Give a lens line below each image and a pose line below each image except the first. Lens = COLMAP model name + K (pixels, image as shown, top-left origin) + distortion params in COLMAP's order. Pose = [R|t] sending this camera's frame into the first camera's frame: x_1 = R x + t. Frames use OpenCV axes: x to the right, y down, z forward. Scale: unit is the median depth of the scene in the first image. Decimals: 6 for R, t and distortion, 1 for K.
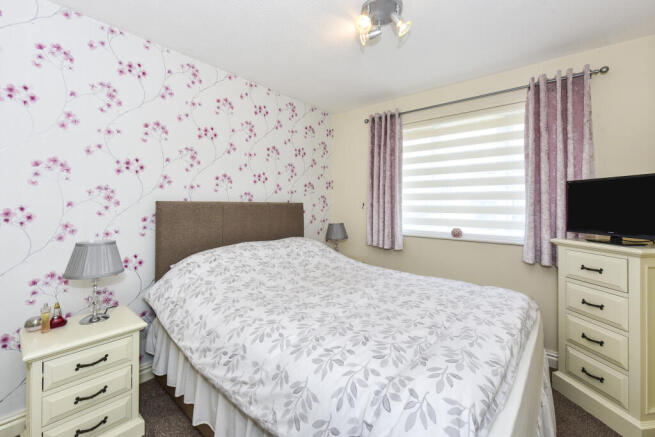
lens RADIAL K [[273.0, 0, 327.7], [0, 273.0, 215.3], [0, 0, 1]] dist [-0.001860, -0.000043]
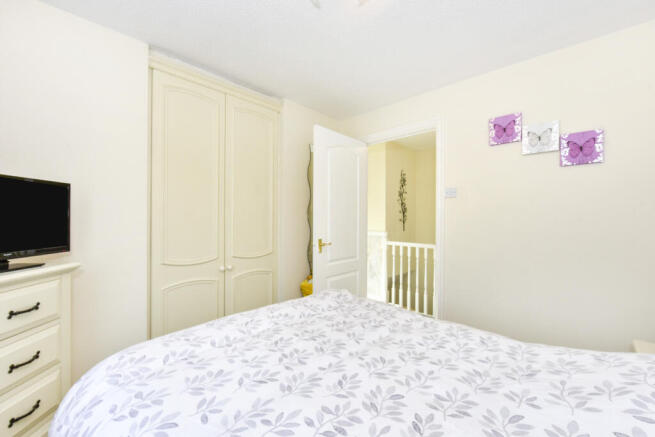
lens RADIAL K [[273.0, 0, 327.2], [0, 273.0, 218.2], [0, 0, 1]] dist [-0.001860, -0.000043]
pose [[-0.999244, -0.010664, 0.037388, 0.633899], [-0.010288, 0.999895, 0.010230, -0.053191], [-0.037493, 0.009837, -0.999248, 1.826315]]
